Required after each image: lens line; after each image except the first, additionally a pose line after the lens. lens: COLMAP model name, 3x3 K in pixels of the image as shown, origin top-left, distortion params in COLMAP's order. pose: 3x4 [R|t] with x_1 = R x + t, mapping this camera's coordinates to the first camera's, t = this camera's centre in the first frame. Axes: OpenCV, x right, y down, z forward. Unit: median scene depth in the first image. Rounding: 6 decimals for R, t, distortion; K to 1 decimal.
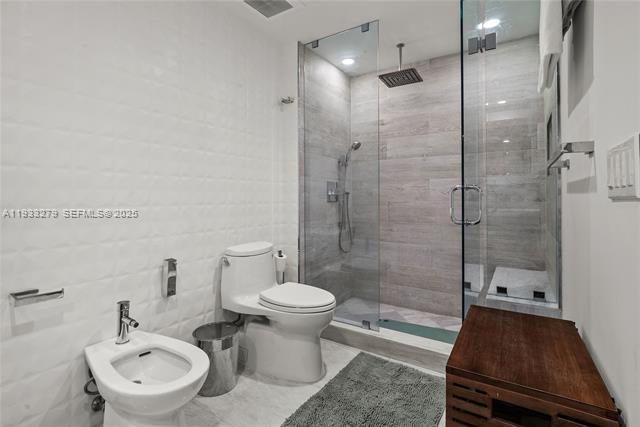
lens RADIAL K [[309.0, 0, 319.0], [0, 309.0, 206.6], [0, 0, 1]] dist [-0.002955, 0.001237]
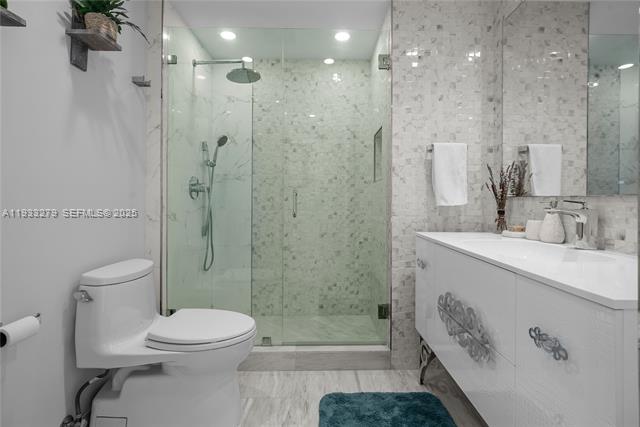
lens RADIAL K [[309.0, 0, 319.0], [0, 309.0, 206.6], [0, 0, 1]] dist [-0.002955, 0.001237]
pose [[0.846693, 0.000012, 0.532081, -0.230115], [0.005362, 0.999949, -0.008556, -0.003514], [-0.532054, 0.010098, 0.846650, 0.175360]]
